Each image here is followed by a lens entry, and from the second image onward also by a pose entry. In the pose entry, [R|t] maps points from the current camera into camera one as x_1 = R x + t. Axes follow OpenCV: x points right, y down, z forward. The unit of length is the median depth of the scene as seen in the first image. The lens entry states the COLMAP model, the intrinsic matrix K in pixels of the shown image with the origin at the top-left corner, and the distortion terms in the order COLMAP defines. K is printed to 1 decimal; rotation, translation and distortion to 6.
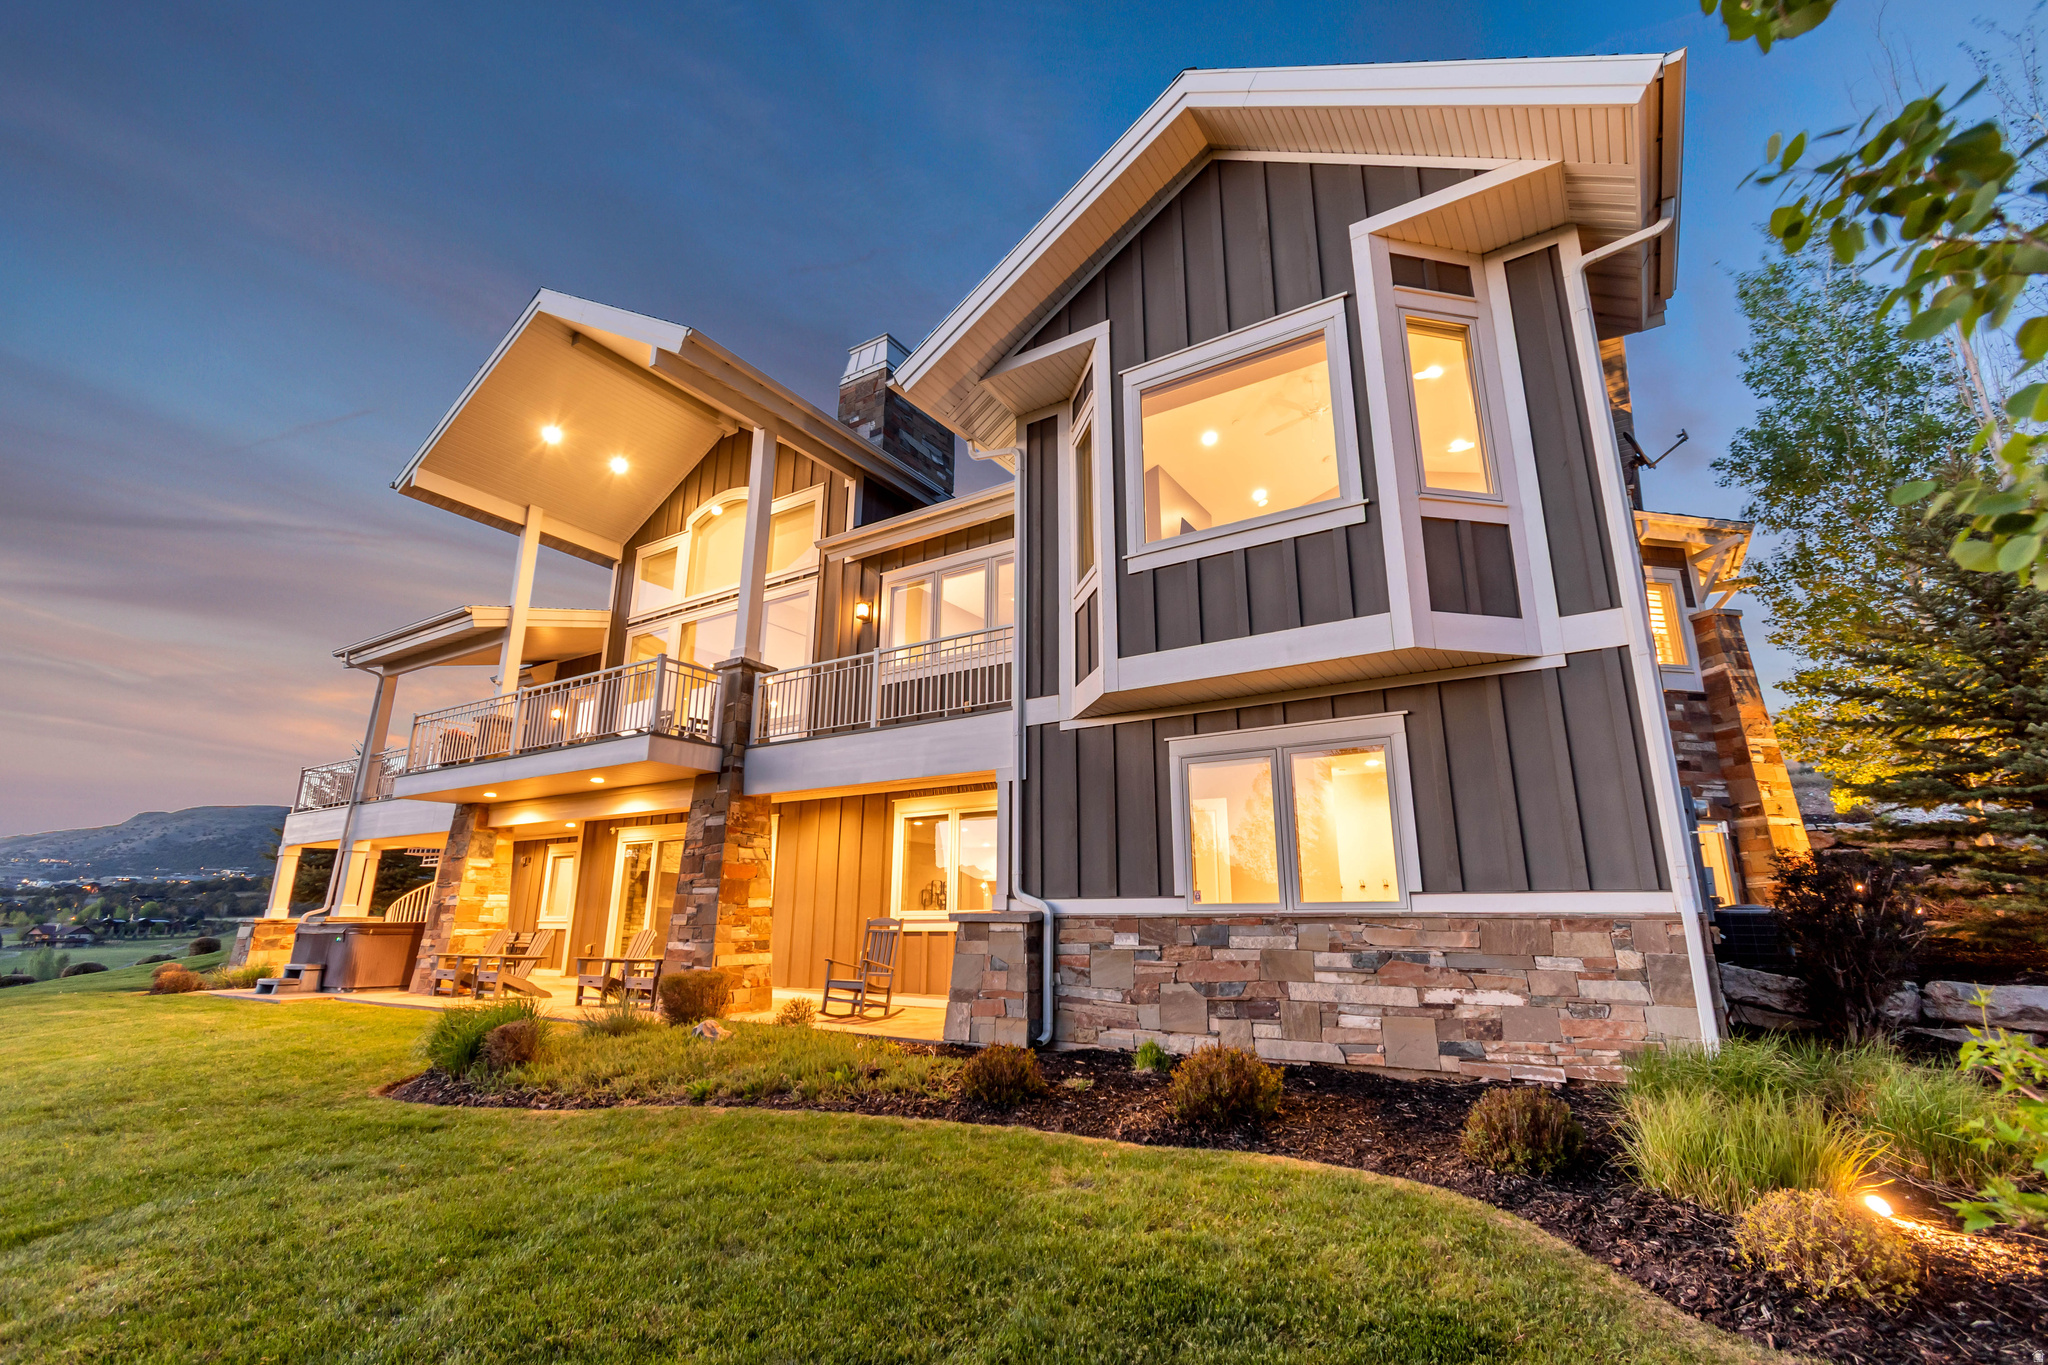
lens RADIAL K [[913.8, 0, 1024.8], [0, 913.8, 681.7], [0, 0, 1]] dist [0.003172, 0.000050]
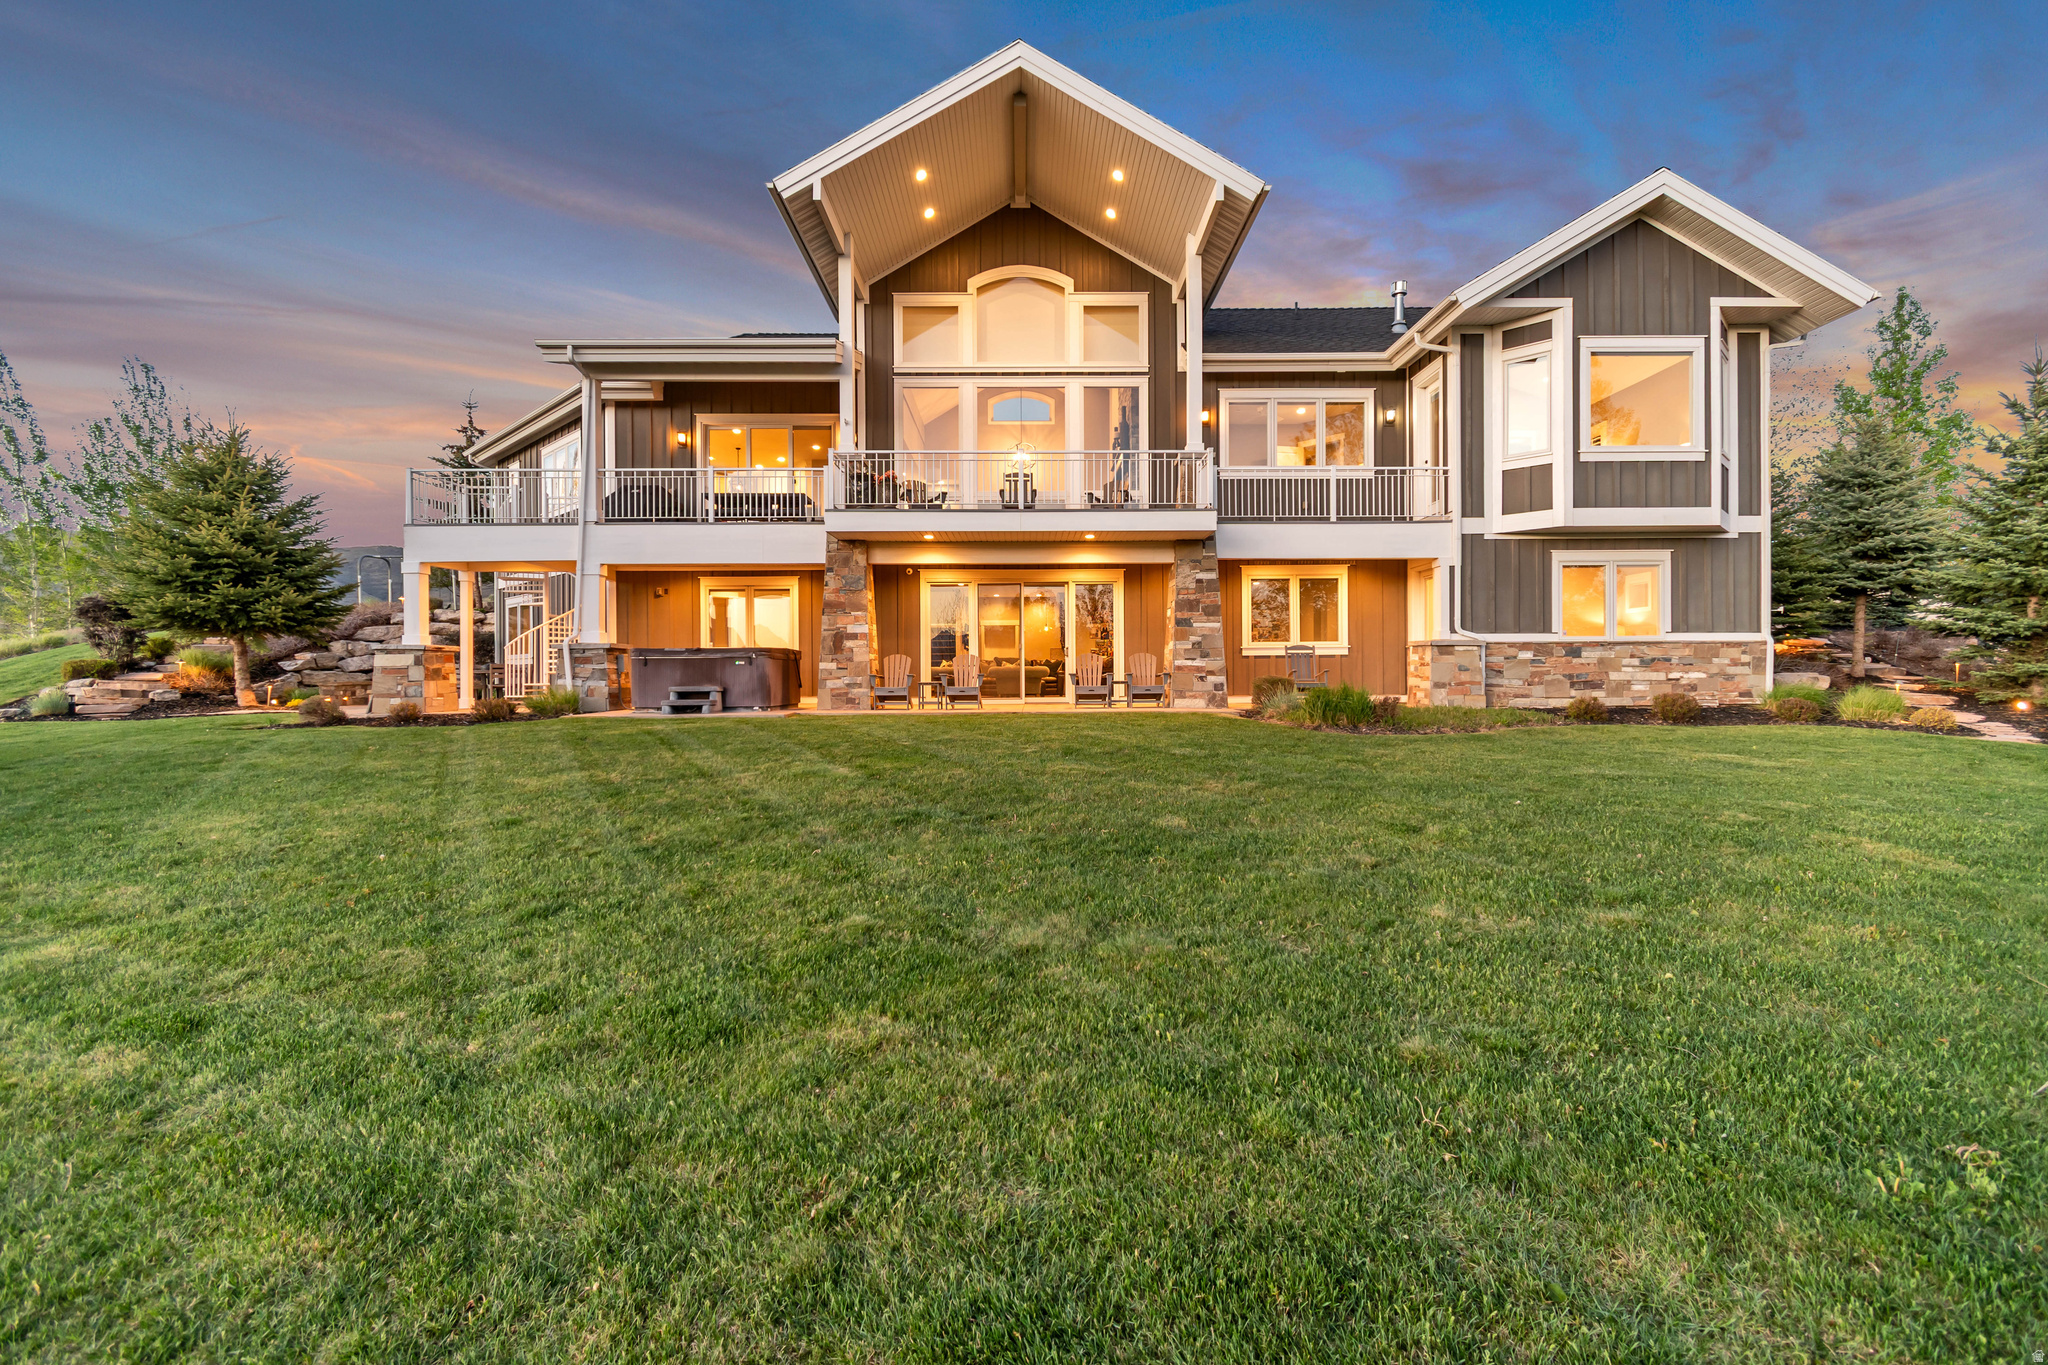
lens RADIAL K [[913.8, 0, 1025.1], [0, 913.8, 681.1], [0, 0, 1]] dist [0.003172, 0.000050]
pose [[0.834105, -0.007766, 0.551551, -1.888530], [-0.135642, 0.966311, 0.218735, 0.060492], [-0.534668, -0.257262, 0.804952, -0.000942]]
